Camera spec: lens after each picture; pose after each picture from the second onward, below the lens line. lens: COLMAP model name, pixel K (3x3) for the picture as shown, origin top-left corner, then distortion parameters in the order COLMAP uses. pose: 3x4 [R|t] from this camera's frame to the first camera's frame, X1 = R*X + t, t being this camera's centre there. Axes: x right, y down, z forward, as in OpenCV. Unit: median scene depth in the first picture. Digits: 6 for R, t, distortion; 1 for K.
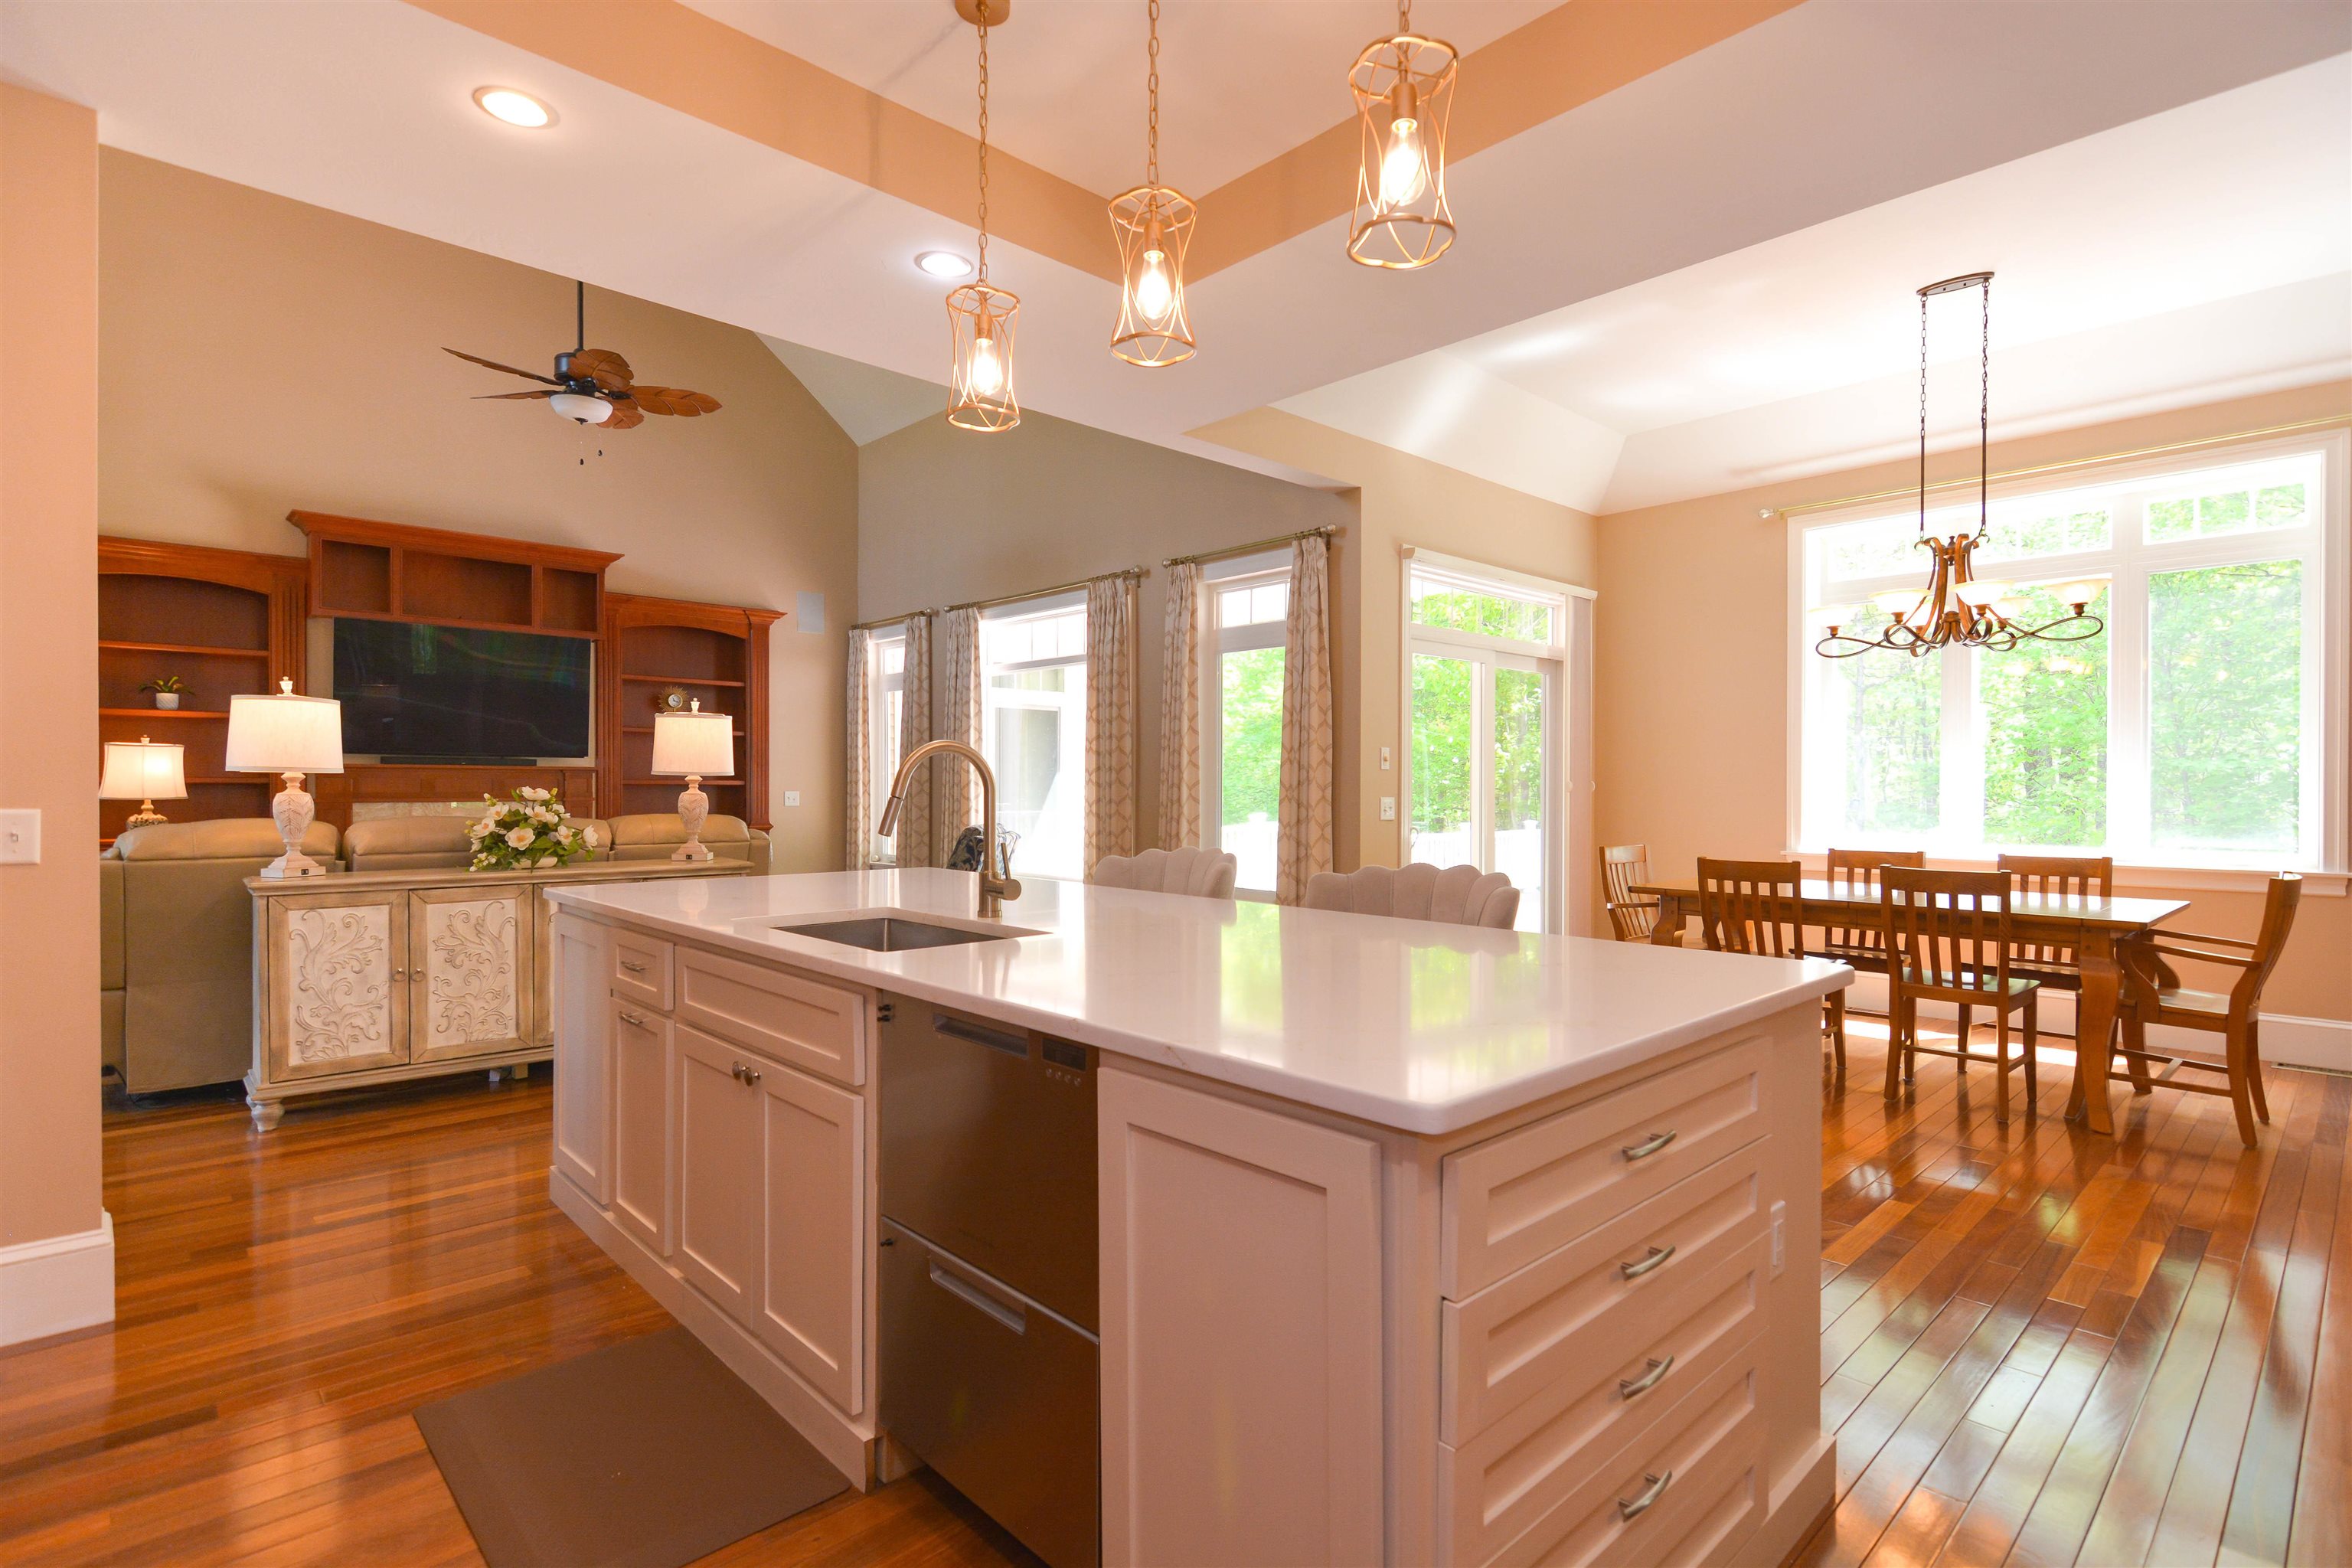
lens RADIAL K [[1132.5, 0, 1179.8], [0, 1132.5, 789.8], [0, 0, 1]] dist [0.025979, -0.018215]
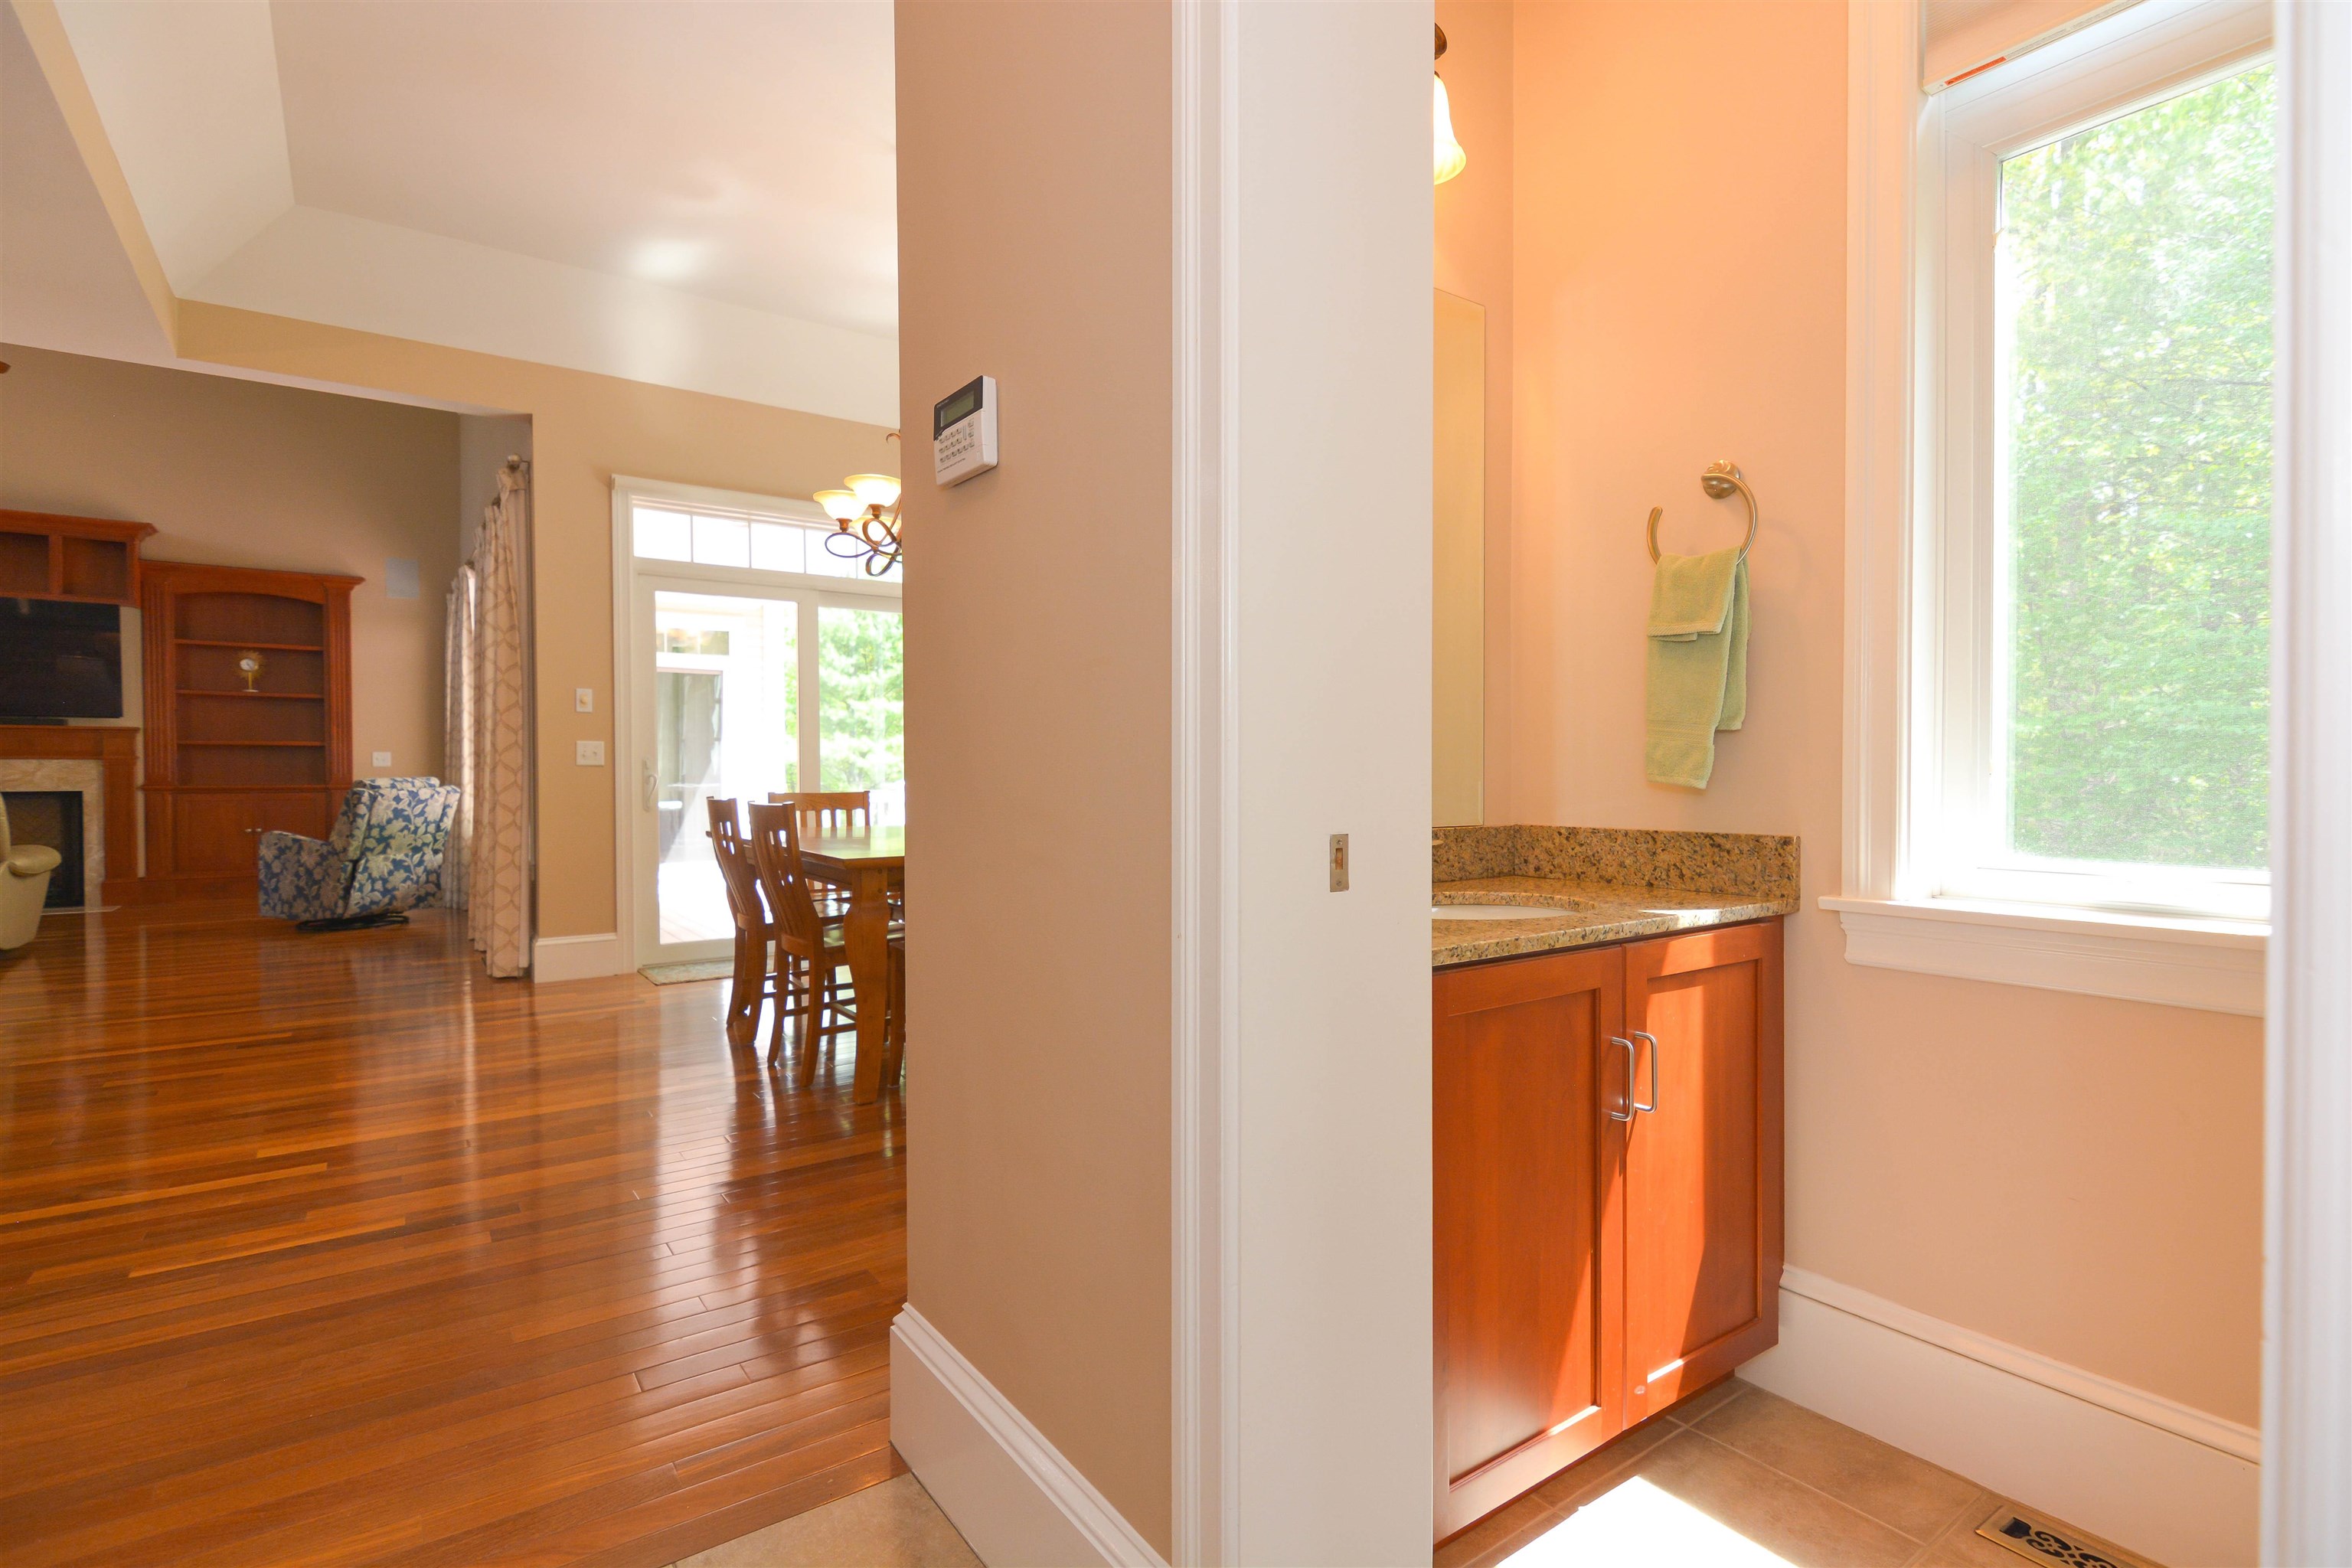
lens RADIAL K [[1132.5, 0, 1179.8], [0, 1132.5, 789.8], [0, 0, 1]] dist [0.025979, -0.018215]
pose [[0.990557, 0.001843, -0.137088, 0.587675], [0.000028, 0.999907, 0.013643, 0.023628], [0.137101, -0.013518, 0.990465, 0.090761]]
